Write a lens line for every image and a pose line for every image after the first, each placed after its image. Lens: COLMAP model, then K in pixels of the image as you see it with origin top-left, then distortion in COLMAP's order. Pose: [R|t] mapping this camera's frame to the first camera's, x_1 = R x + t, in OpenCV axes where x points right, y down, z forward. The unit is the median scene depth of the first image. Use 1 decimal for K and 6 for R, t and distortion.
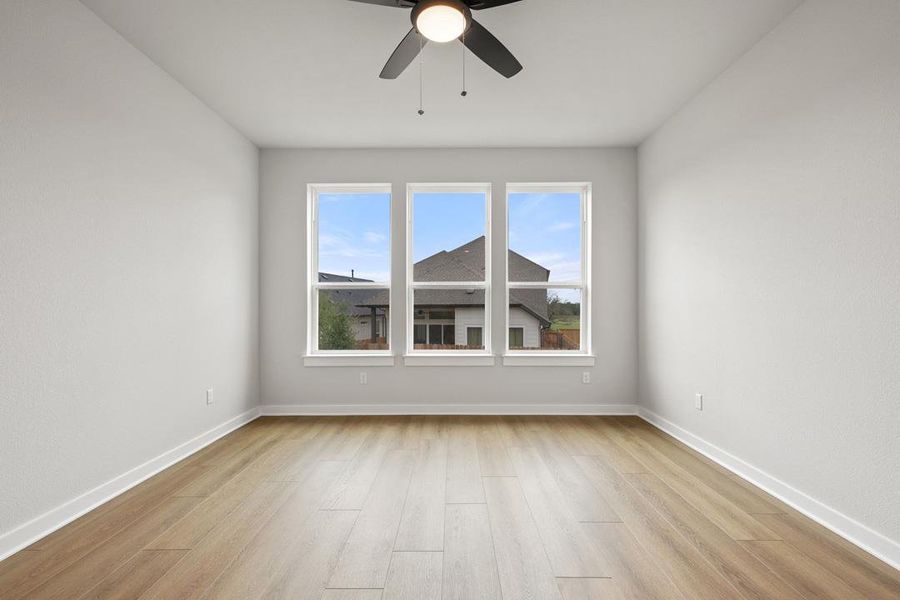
lens RADIAL K [[397.3, 0, 453.2], [0, 397.3, 302.1], [0, 0, 1]] dist [0.000533, -0.001890]
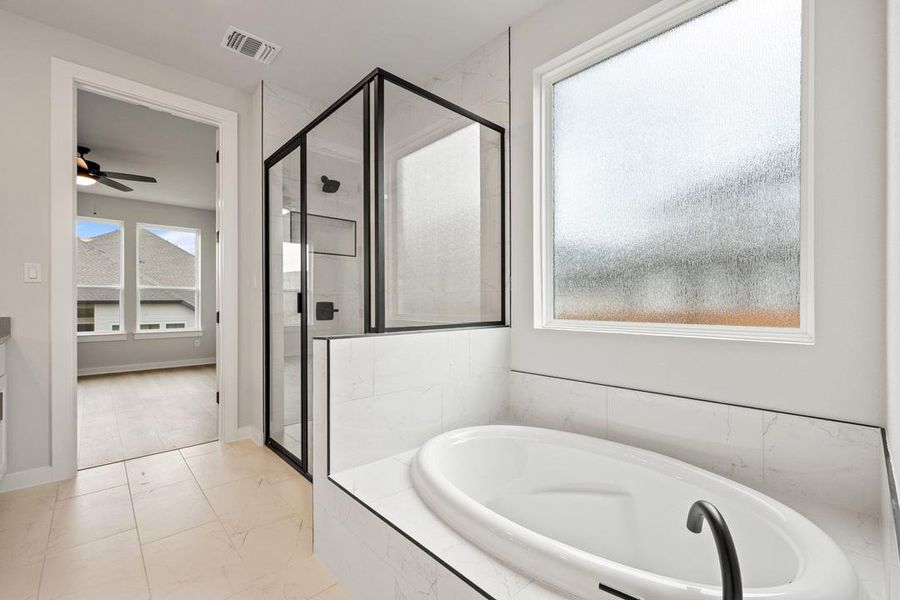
lens RADIAL K [[379.6, 0, 448.5], [0, 379.6, 301.0], [0, 0, 1]] dist [0.000041, 0.000047]
pose [[0.729997, -0.003500, 0.683442, 0.006803], [-0.001856, 0.999973, 0.007103, -0.004832], [-0.683448, -0.006454, 0.729970, -0.869741]]
